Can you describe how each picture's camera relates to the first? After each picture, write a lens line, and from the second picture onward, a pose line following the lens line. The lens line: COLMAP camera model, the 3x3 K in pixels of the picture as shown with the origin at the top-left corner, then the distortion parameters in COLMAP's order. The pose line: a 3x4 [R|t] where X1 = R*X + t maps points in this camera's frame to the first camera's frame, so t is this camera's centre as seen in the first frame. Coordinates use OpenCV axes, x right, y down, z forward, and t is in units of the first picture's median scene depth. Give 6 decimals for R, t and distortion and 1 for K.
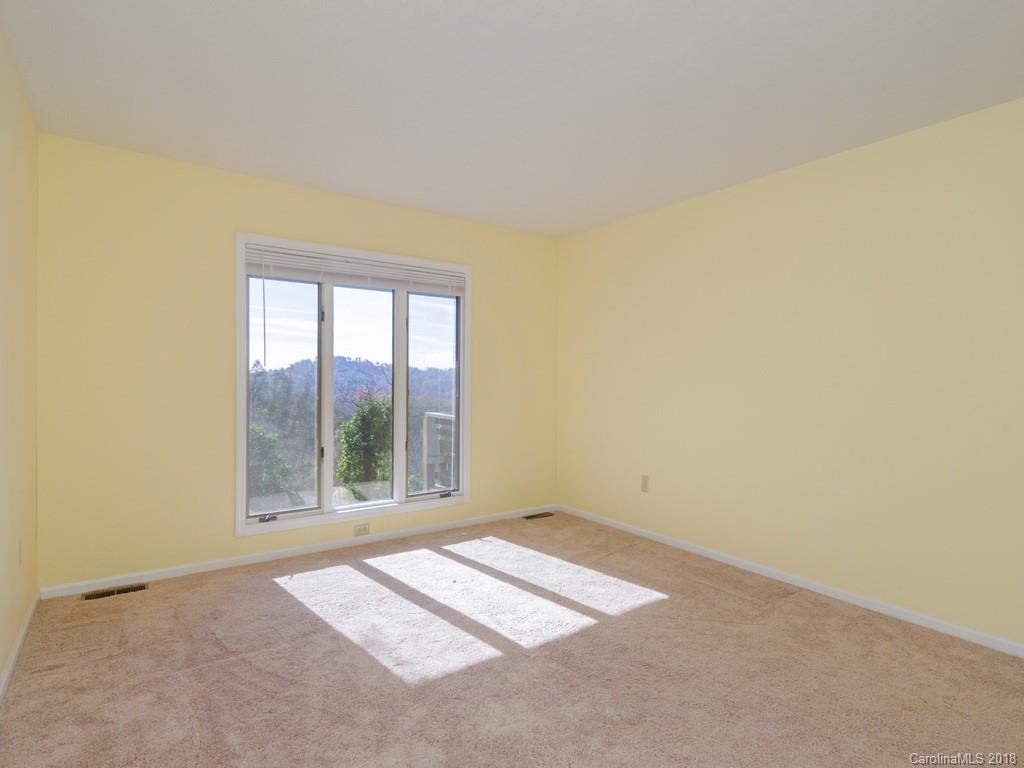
lens RADIAL K [[555.6, 0, 508.1], [0, 555.6, 388.0], [0, 0, 1]] dist [0.000738, -0.000300]
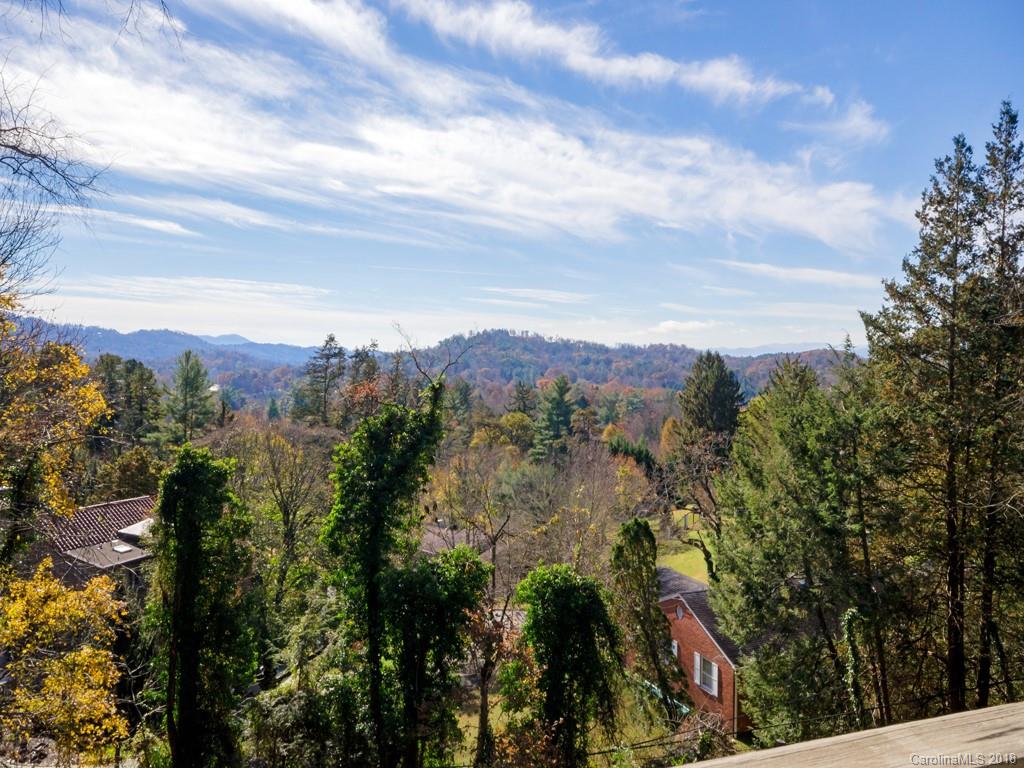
lens RADIAL K [[772.3, 0, 504.1], [0, 772.3, 387.1], [0, 0, 1]] dist [0.055957, -0.009614]
pose [[0.956009, 0.005691, -0.293282, 0.085869], [-0.000130, 0.999820, 0.018977, -0.007308], [0.293337, -0.018104, 0.955838, 0.317725]]
